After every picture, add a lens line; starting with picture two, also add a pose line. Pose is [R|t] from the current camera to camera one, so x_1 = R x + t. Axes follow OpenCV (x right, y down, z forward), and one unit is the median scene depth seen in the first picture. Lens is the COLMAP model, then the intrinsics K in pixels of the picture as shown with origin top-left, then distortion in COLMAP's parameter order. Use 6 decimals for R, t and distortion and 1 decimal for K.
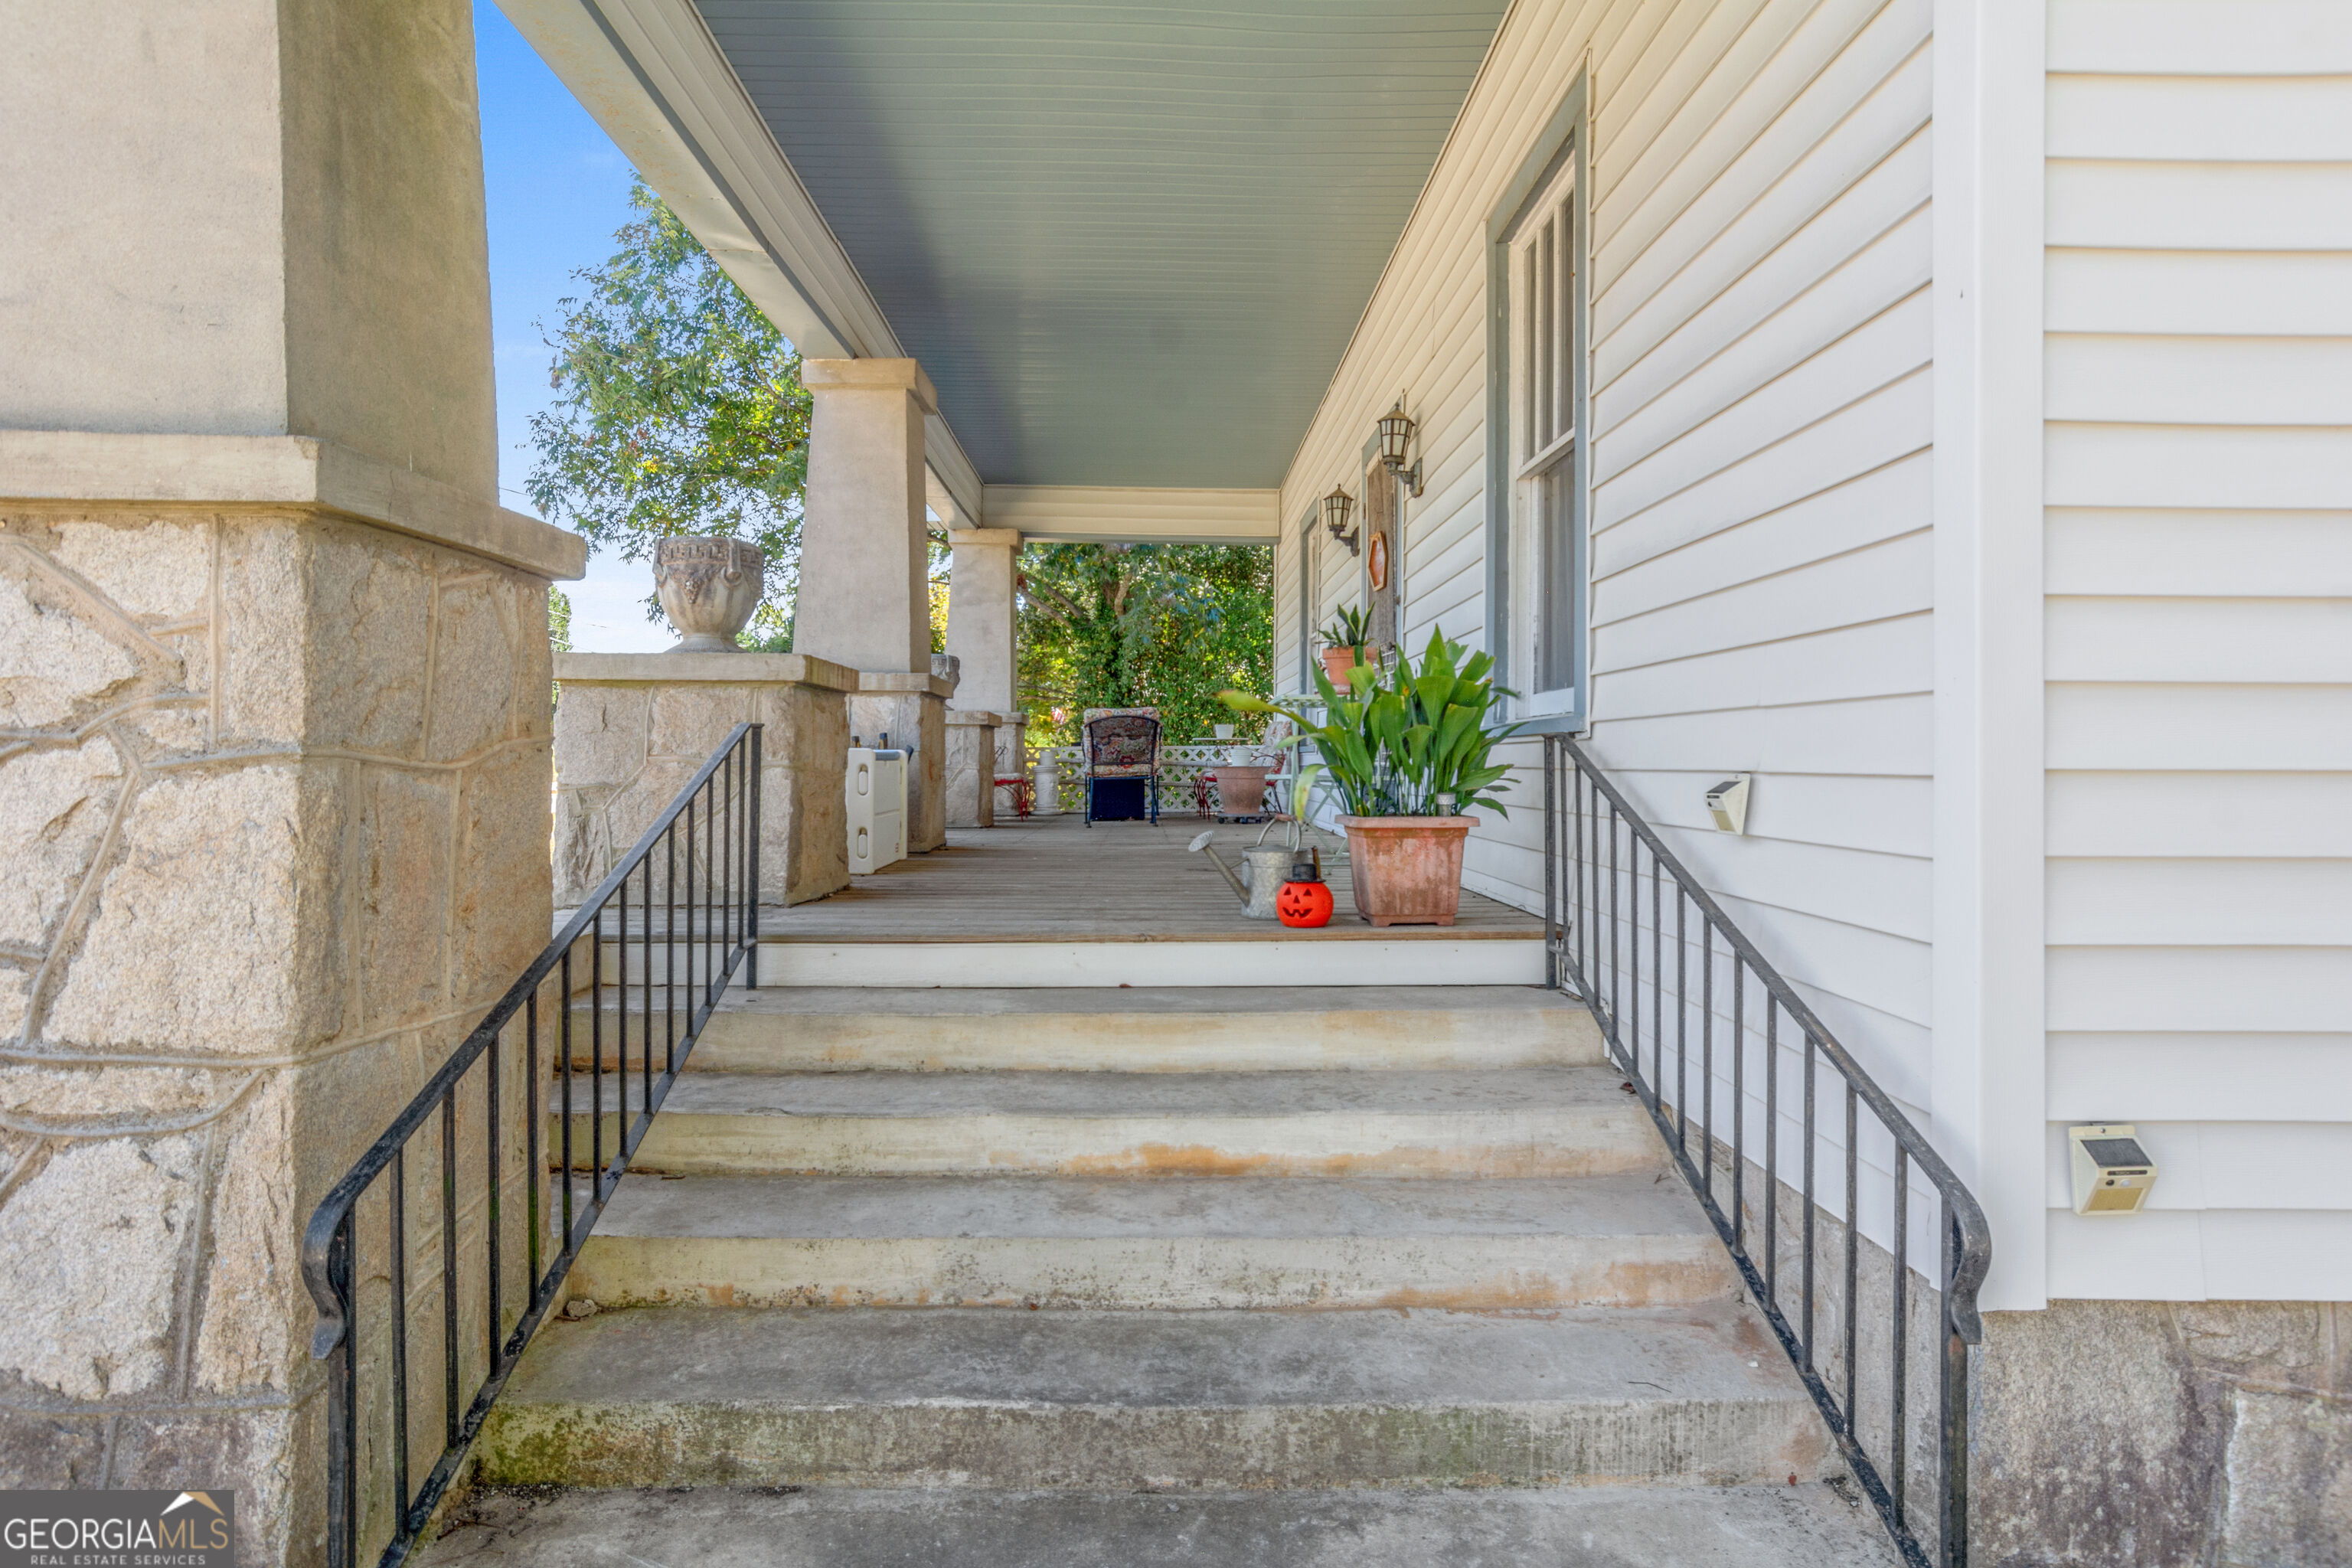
lens RADIAL K [[1268.9, 0, 1182.0], [0, 1268.9, 771.2], [0, 0, 1]] dist [-0.007194, 0.002237]
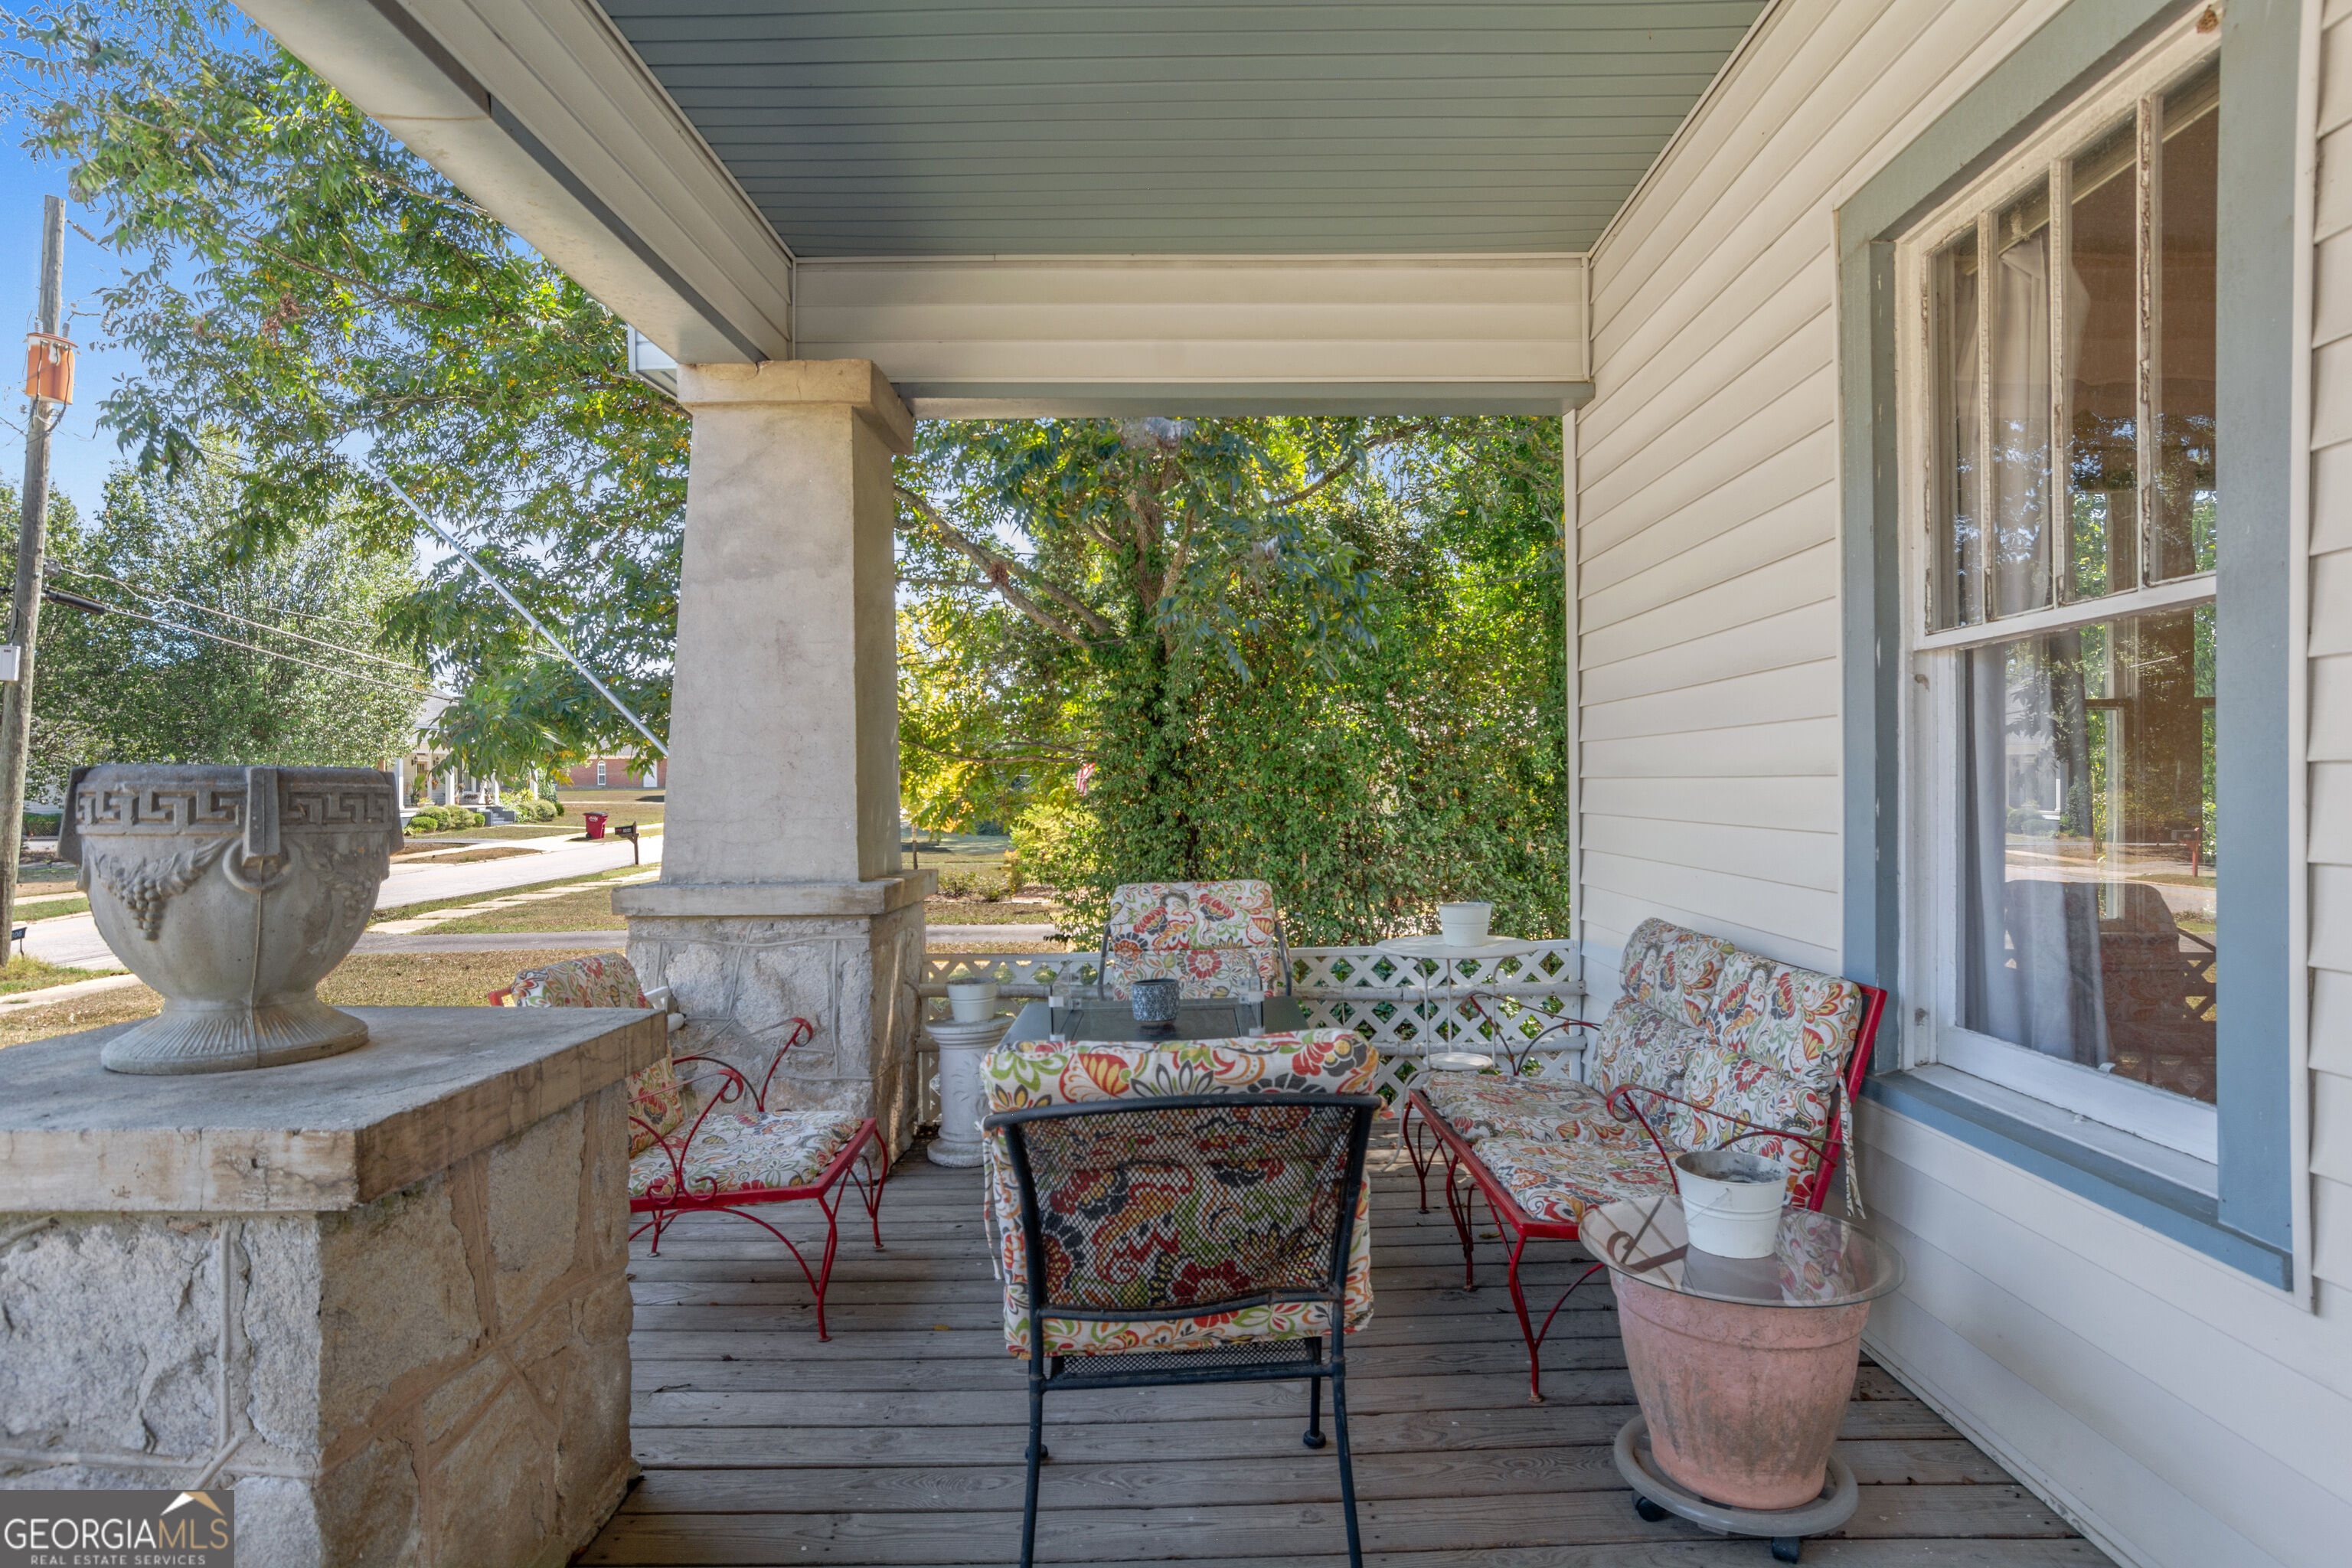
lens RADIAL K [[1268.9, 0, 1190.7], [0, 1268.9, 787.4], [0, 0, 1]] dist [-0.007194, 0.002237]
pose [[0.999375, -0.016552, -0.031222, -0.030316], [0.016274, 0.999826, -0.009154, -0.064332], [0.031368, 0.008640, 0.999471, 0.621827]]
